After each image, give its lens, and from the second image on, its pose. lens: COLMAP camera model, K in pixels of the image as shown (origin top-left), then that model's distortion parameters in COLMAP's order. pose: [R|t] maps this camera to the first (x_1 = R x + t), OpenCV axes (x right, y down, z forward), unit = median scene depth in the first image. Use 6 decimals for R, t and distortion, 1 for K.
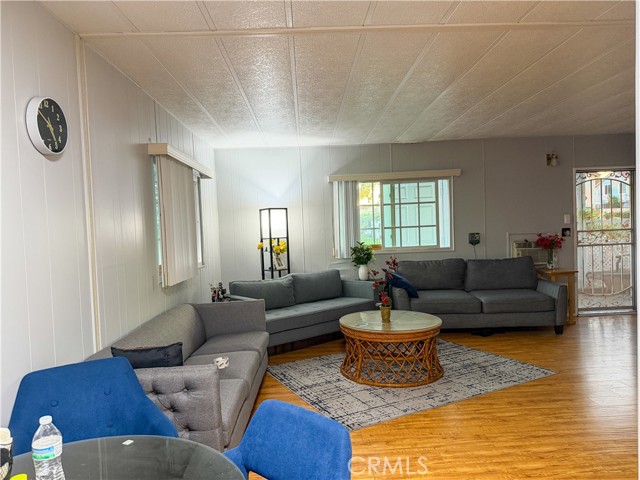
lens RADIAL K [[449.2, 0, 319.2], [0, 449.2, 240.7], [0, 0, 1]] dist [0.000924, 0.002278]
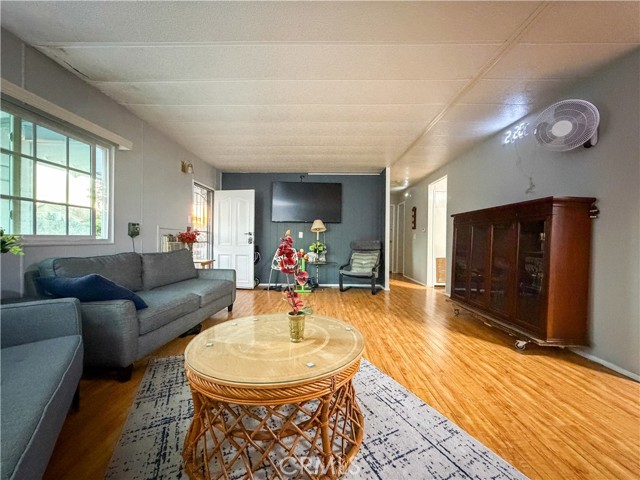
lens RADIAL K [[256.0, 0, 319.9], [0, 256.0, 240.8], [0, 0, 1]] dist [0.000017, 0.000778]
pose [[0.041909, 0.030457, 0.998657, -0.127360], [0.027609, 0.999118, -0.031630, 0.041655], [-0.998740, 0.028897, 0.041031, 0.631387]]
